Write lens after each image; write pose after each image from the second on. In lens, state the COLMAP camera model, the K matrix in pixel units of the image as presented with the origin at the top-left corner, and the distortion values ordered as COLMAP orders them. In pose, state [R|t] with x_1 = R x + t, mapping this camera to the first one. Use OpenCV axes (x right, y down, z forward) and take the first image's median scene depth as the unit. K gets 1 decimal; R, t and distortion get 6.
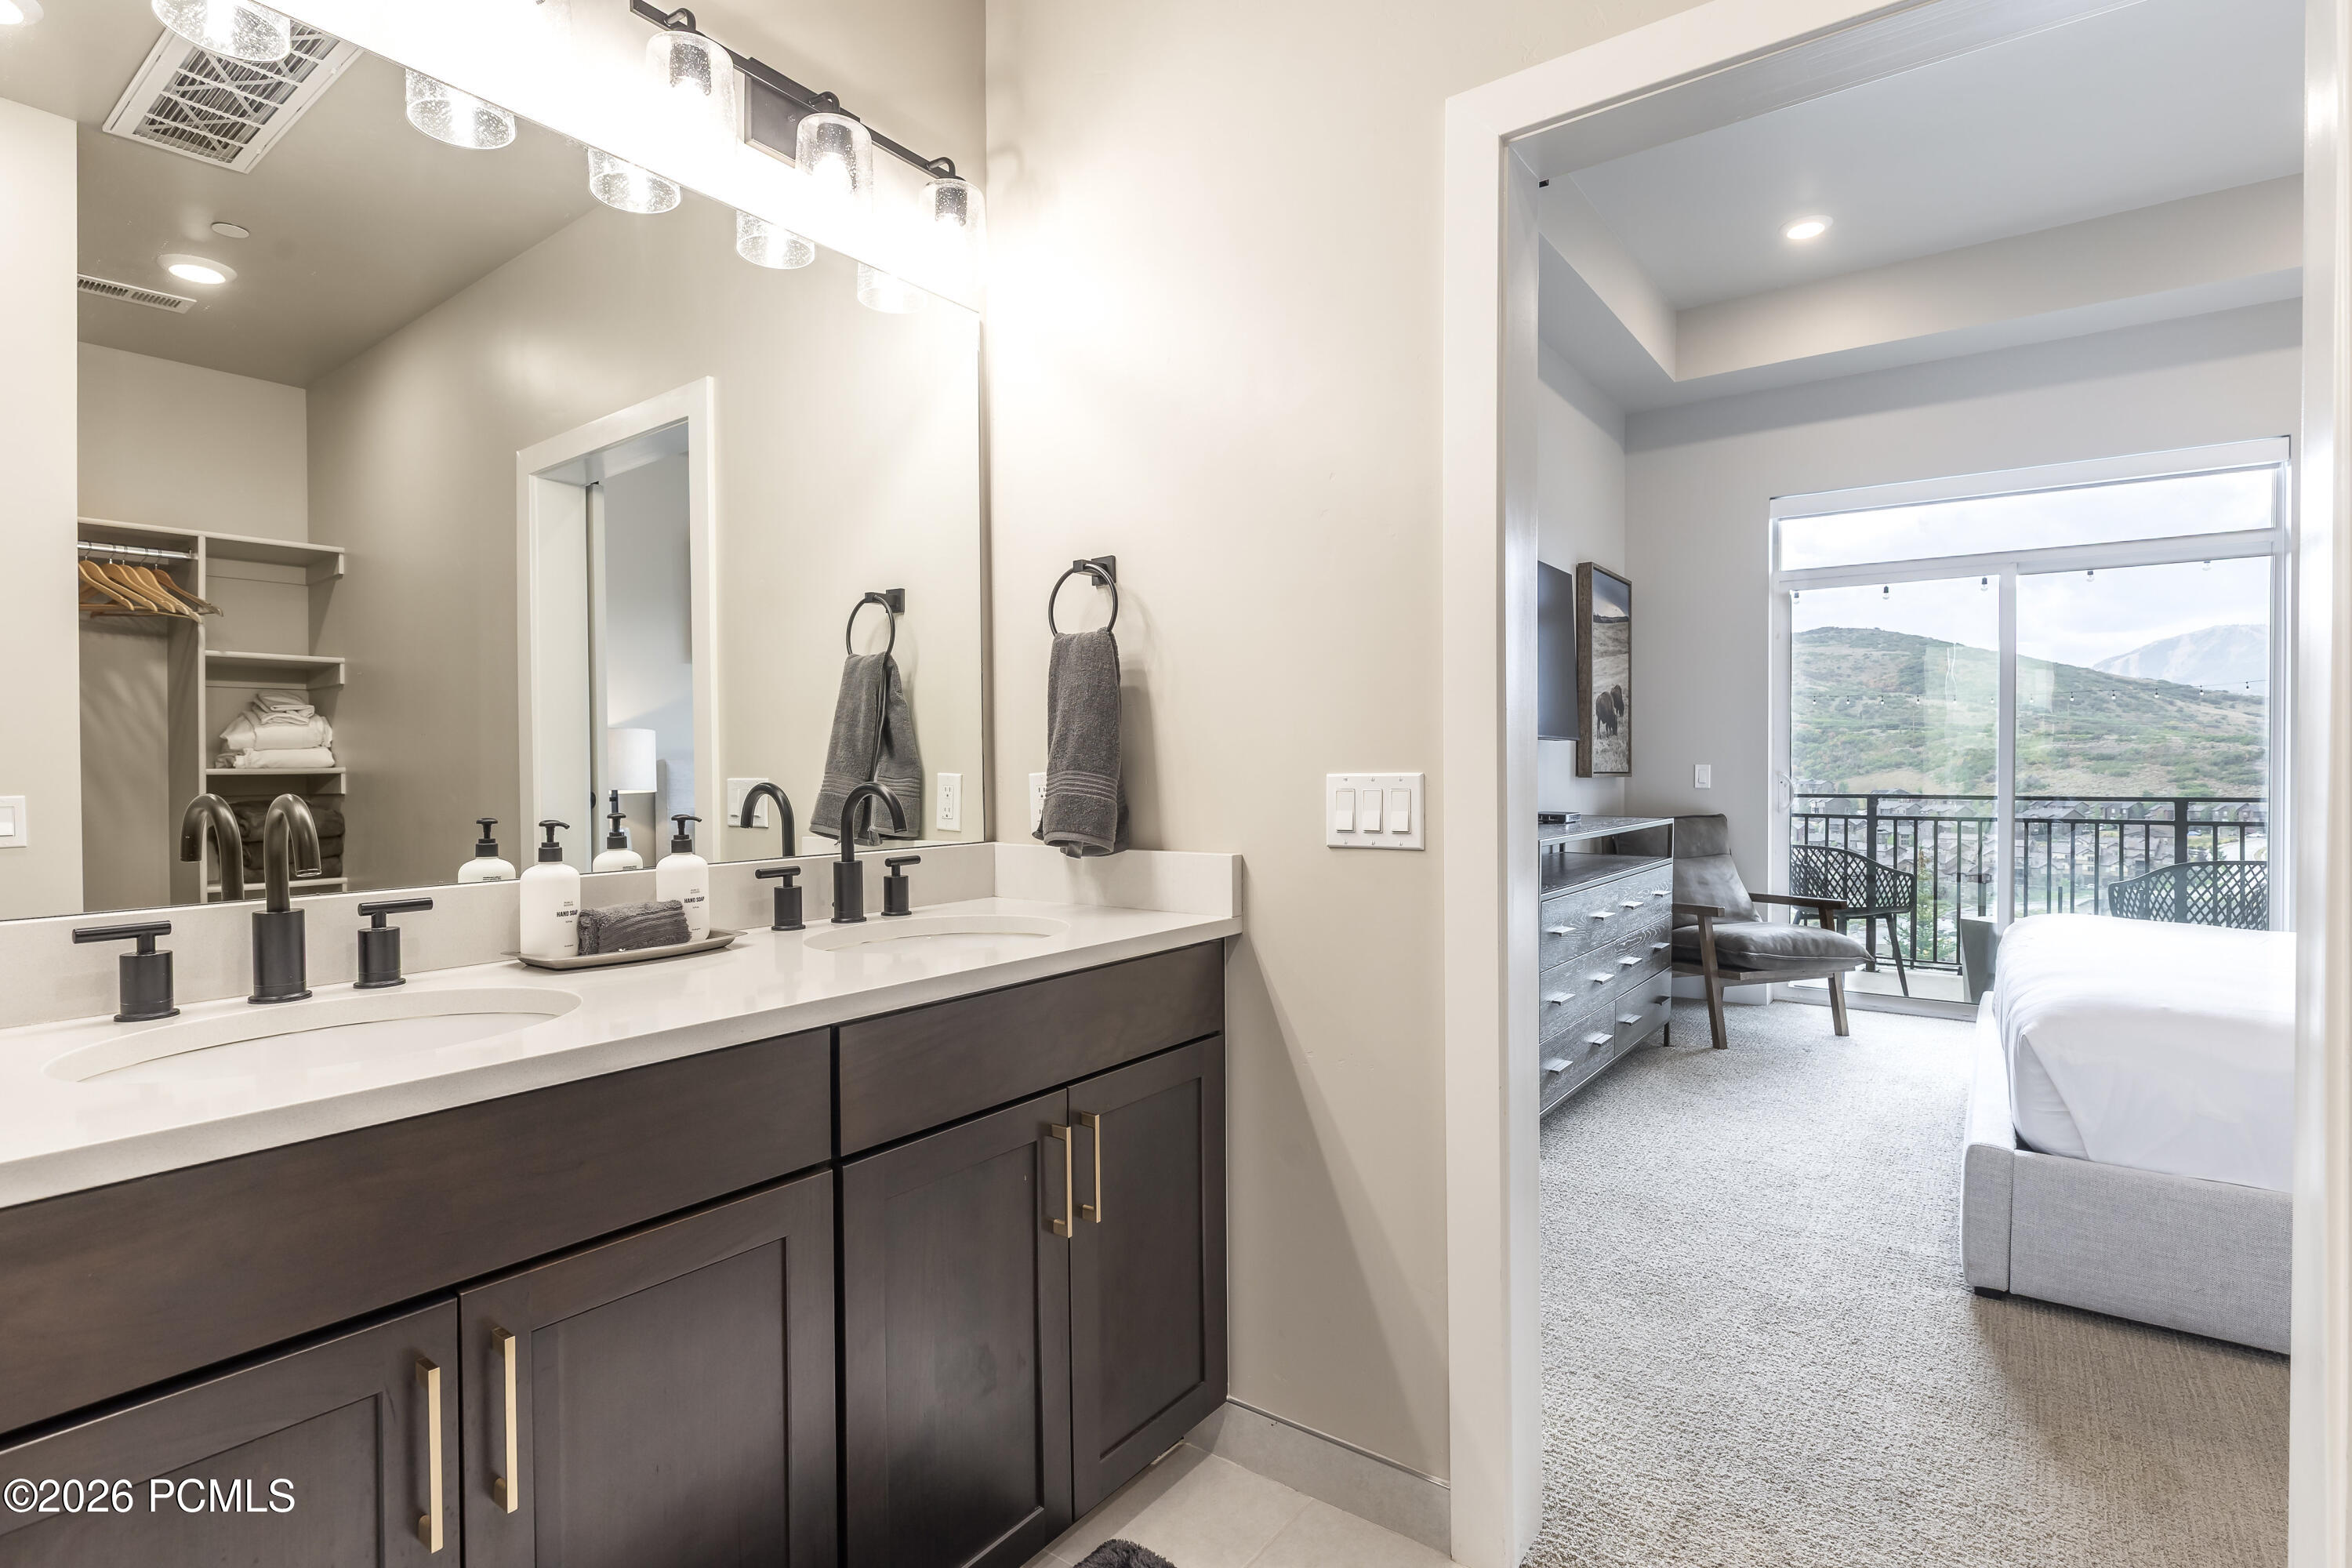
lens RADIAL K [[1147.9, 0, 1178.3], [0, 1147.9, 778.8], [0, 0, 1]] dist [-0.003501, -0.000215]
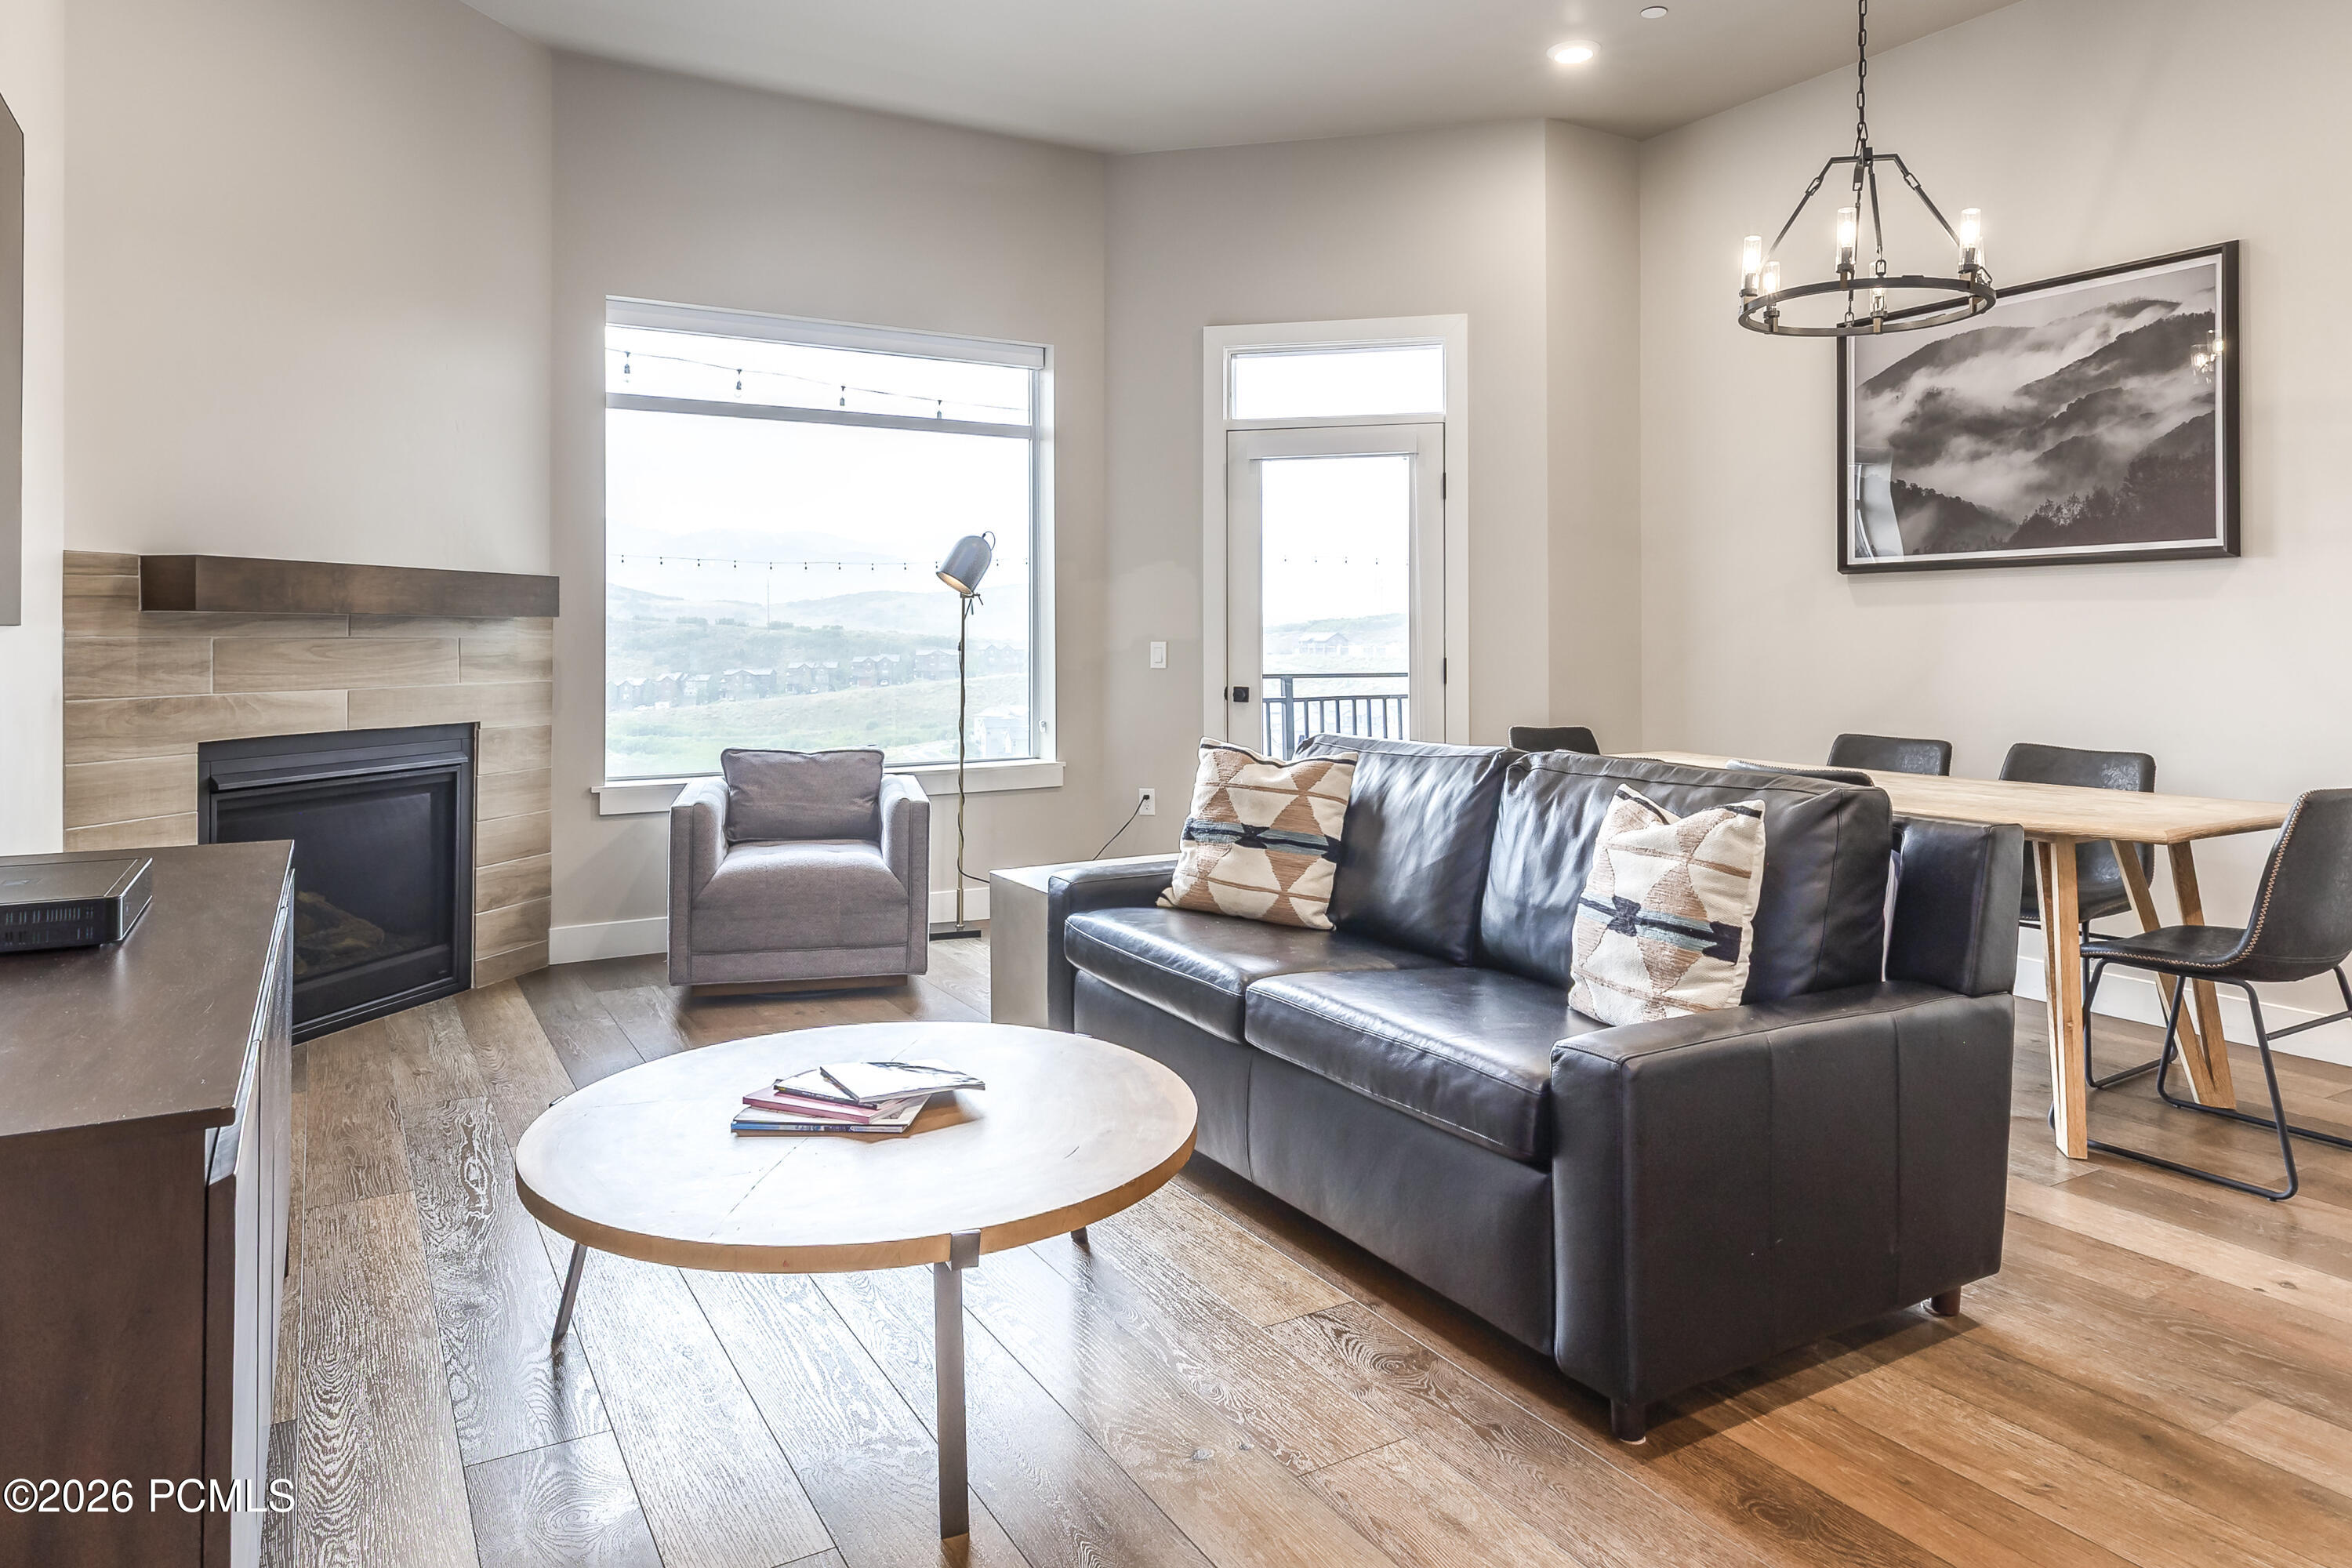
lens RADIAL K [[1458.0, 0, 1174.8], [0, 1458.0, 626.6], [0, 0, 1]] dist [0.003098, -0.001900]
pose [[0.397794, 0.010881, 0.917410, -0.813583], [0.008819, 0.999838, -0.015682, -0.009482], [-0.917432, 0.014328, 0.397634, 1.008943]]
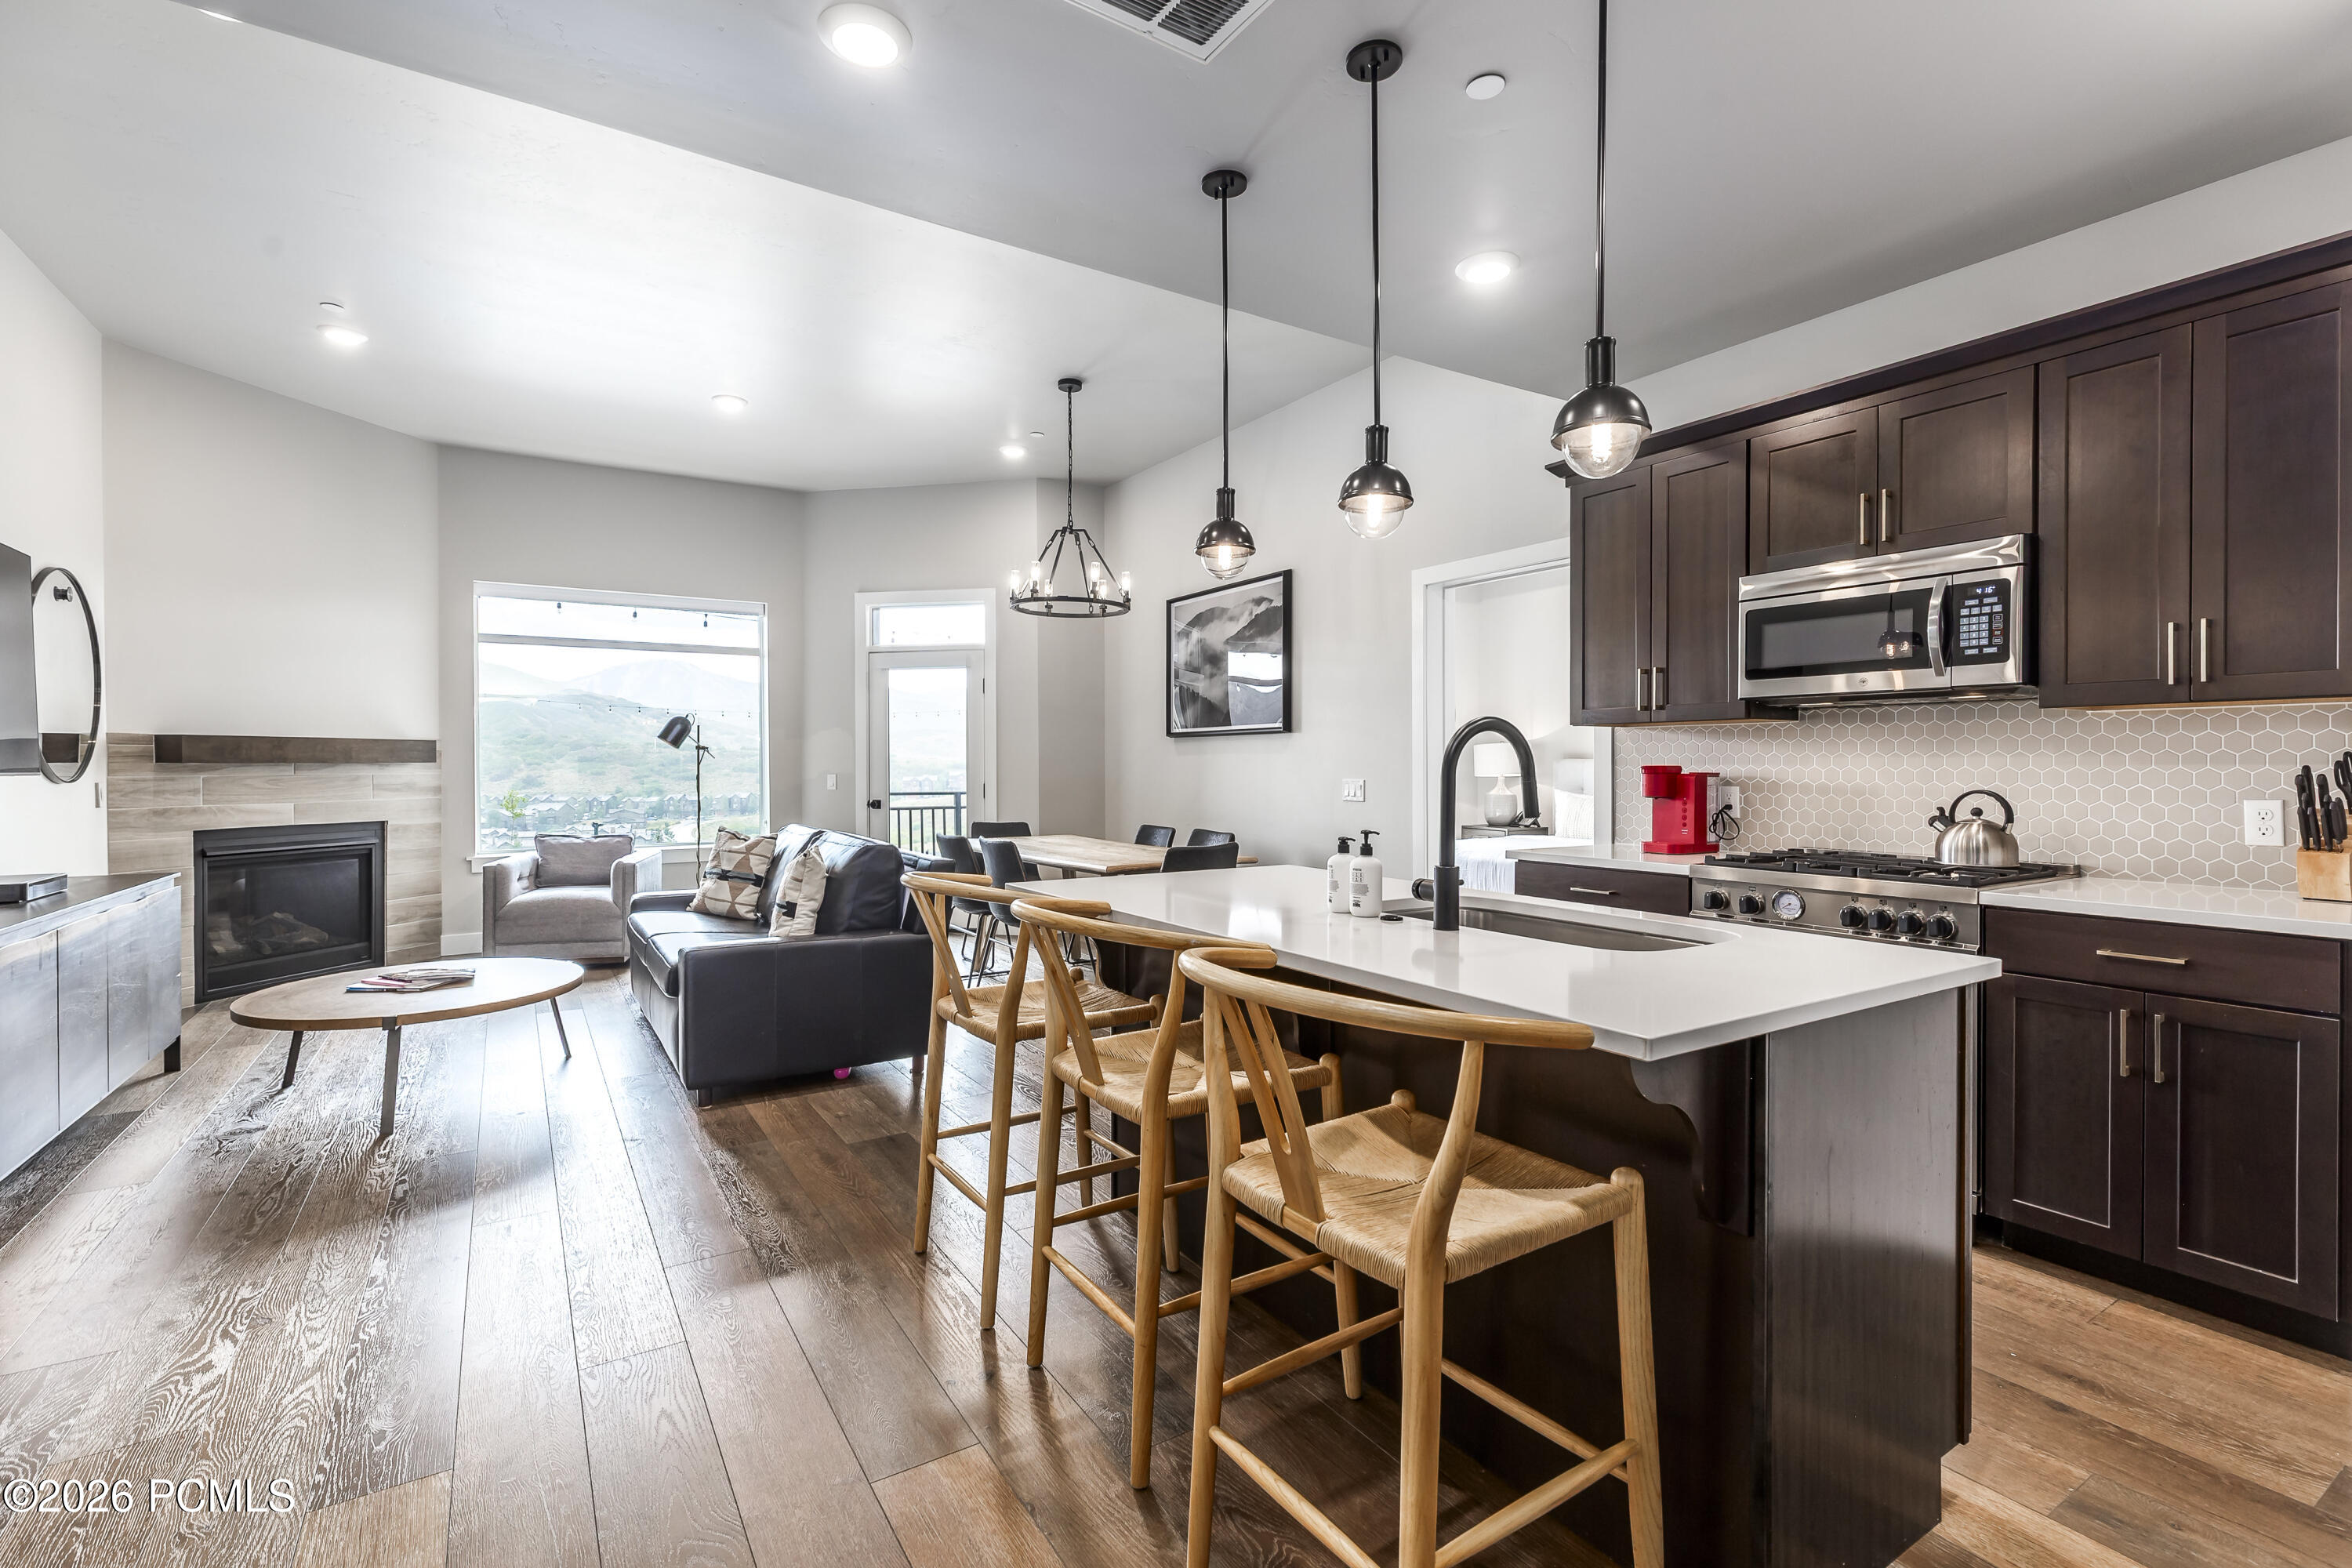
lens RADIAL K [[1058.0, 0, 1181.9], [0, 1058.0, 777.3], [0, 0, 1]] dist [0.000829, -0.000156]
pose [[0.362667, -0.008571, 0.931879, -0.941873], [0.009951, 0.999936, 0.005324, -0.014602], [-0.931866, 0.007343, 0.362729, 0.490110]]
